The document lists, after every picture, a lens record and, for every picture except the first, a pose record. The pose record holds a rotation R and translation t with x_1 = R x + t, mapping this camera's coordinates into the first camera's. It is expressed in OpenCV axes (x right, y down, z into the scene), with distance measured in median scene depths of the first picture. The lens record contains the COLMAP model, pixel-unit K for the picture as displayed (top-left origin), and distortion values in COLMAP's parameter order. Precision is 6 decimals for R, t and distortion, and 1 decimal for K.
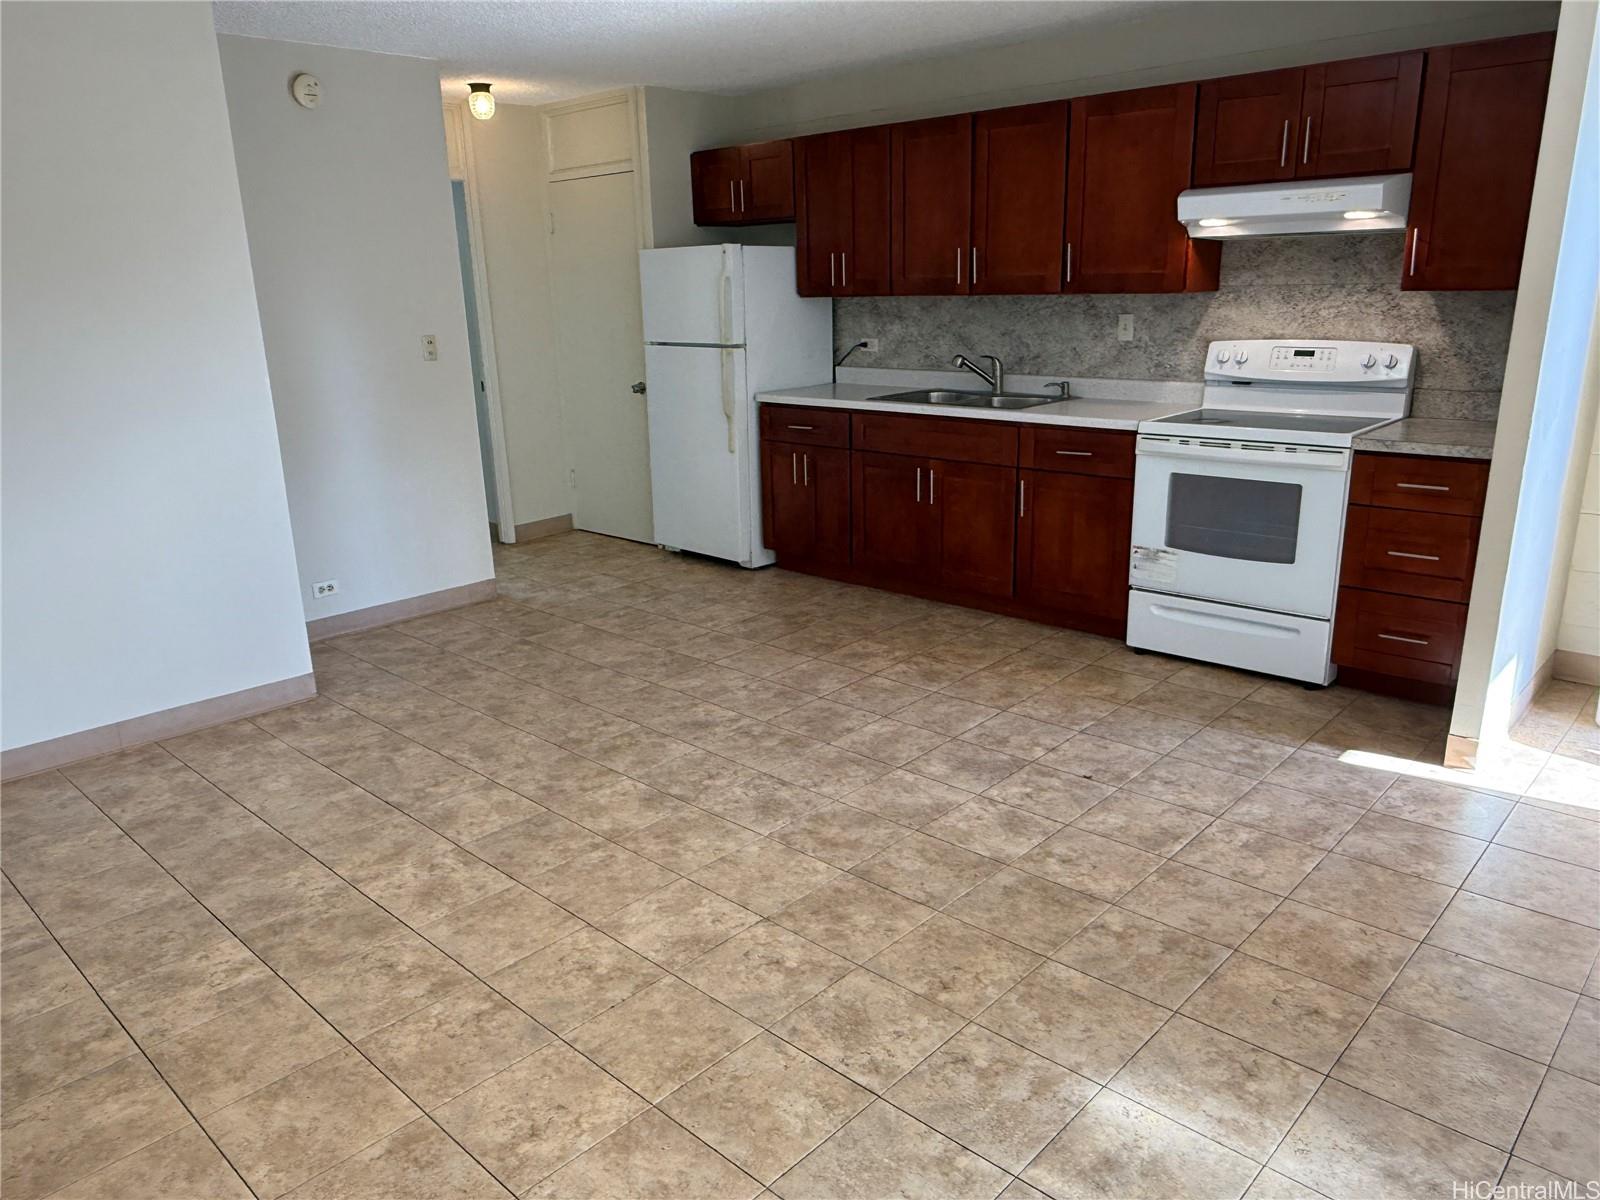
lens RADIAL K [[1121.4, 0, 802.2], [0, 1121.4, 610.2], [0, 0, 1]] dist [-0.012718, 0.010422]
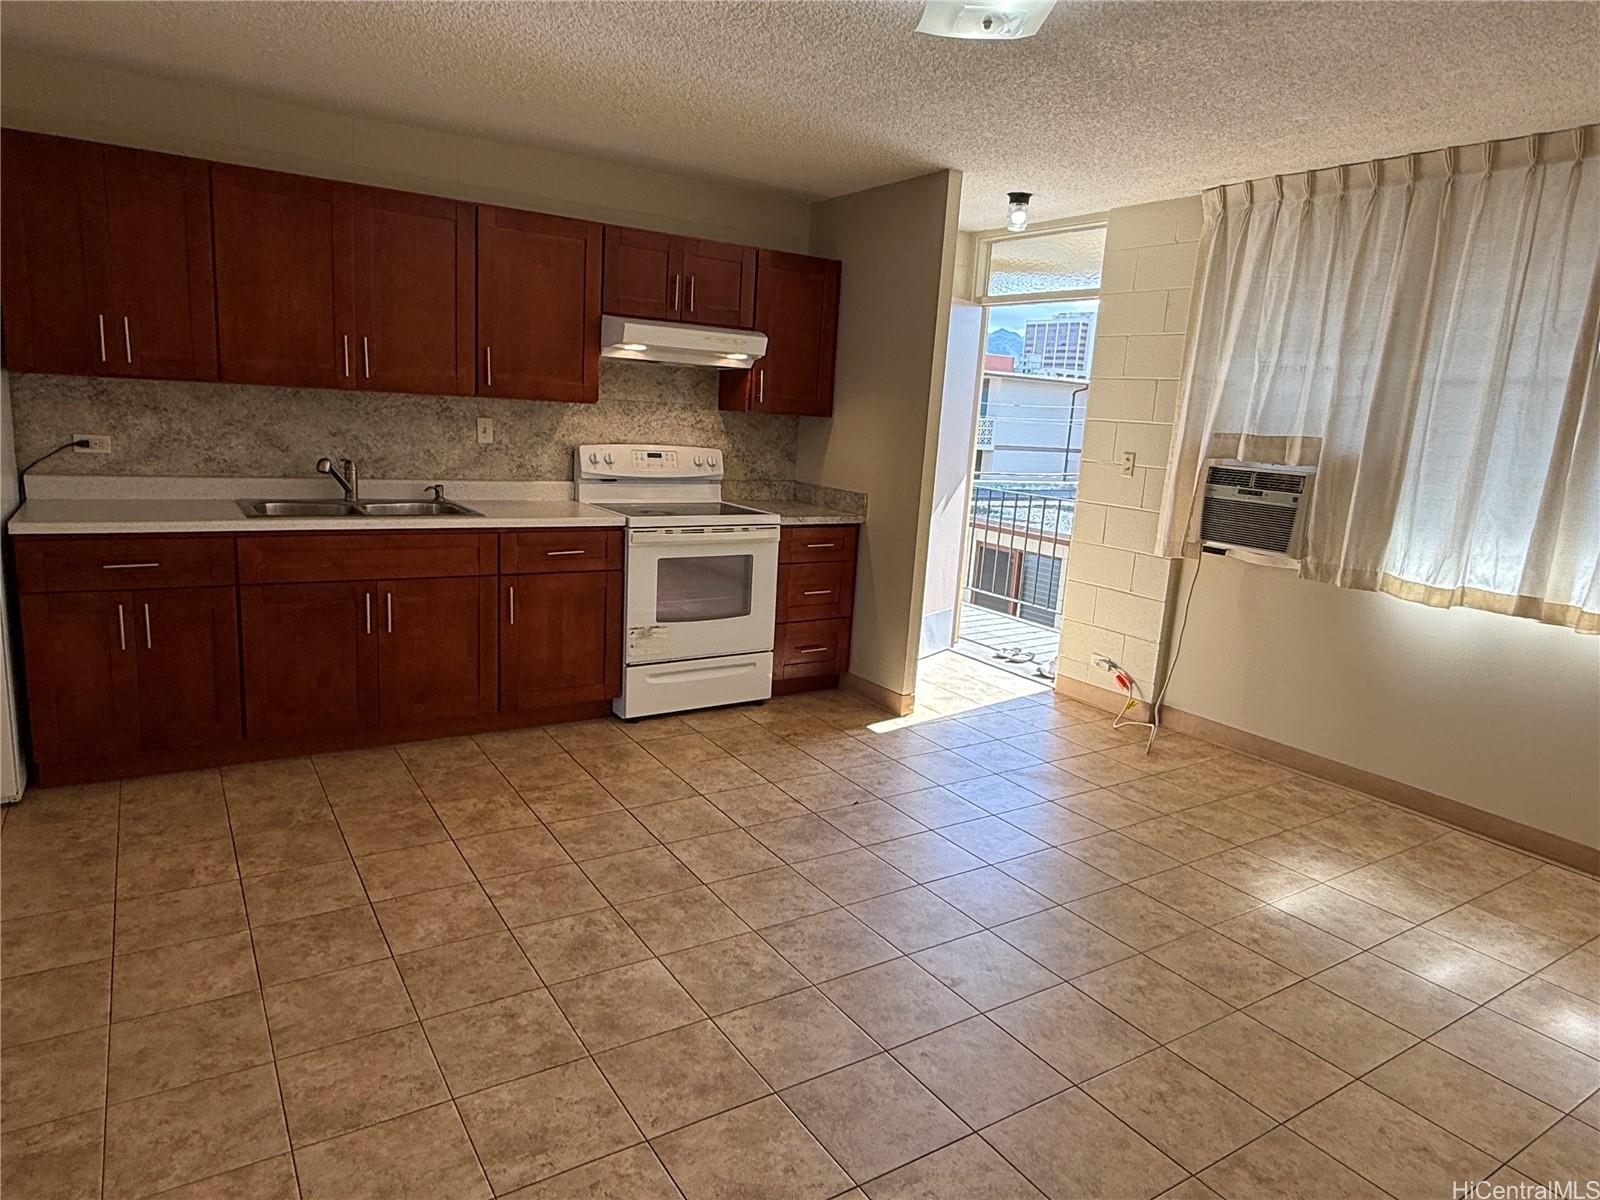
lens RADIAL K [[992.1, 0, 796.5], [0, 992.1, 595.1], [0, 0, 1]] dist [0.007911, -0.006557]
pose [[0.244636, -0.149300, 0.958051, -0.623377], [0.206676, 0.973396, 0.098917, -0.157524], [-0.947332, 0.173808, 0.268985, 0.588666]]
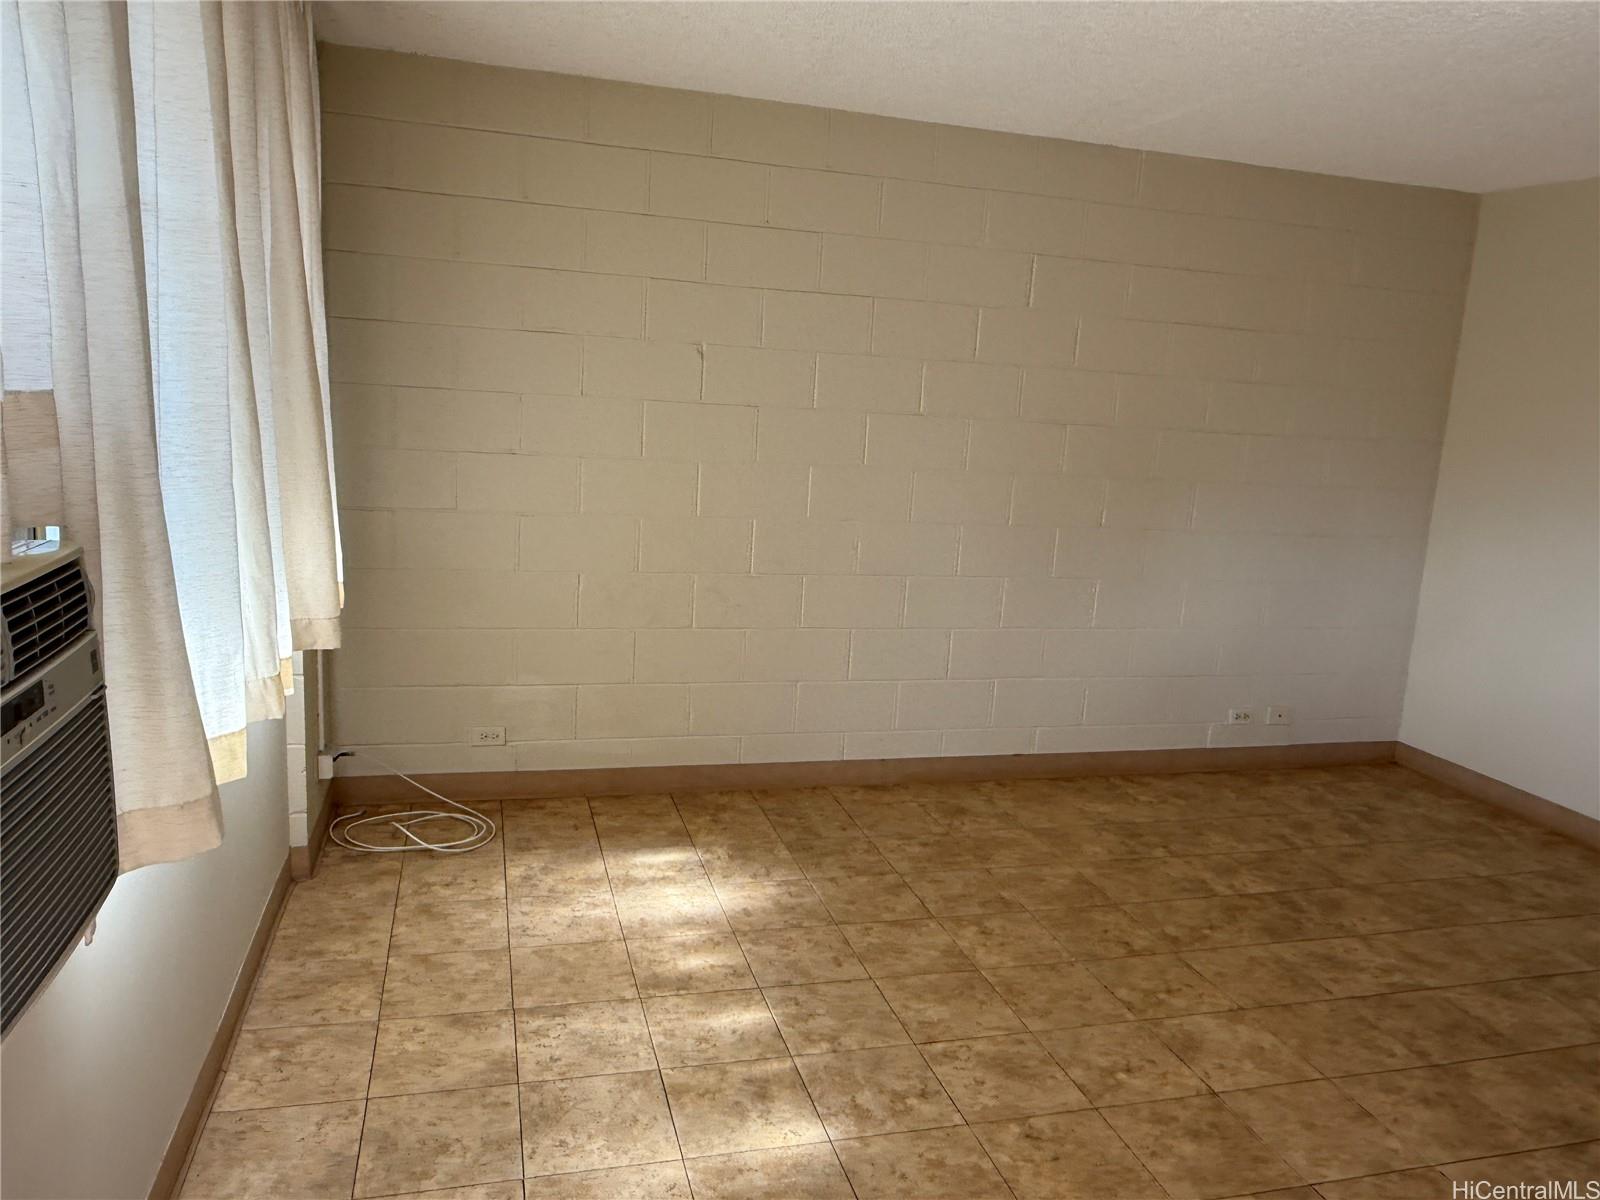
lens RADIAL K [[1121.4, 0, 803.9], [0, 1121.4, 600.6], [0, 0, 1]] dist [-0.012718, 0.010422]
pose [[-0.518077, 0.146093, -0.842765, 0.552416], [-0.279157, 0.902471, 0.328051, -0.193359], [0.808497, 0.405220, -0.426767, 0.608034]]
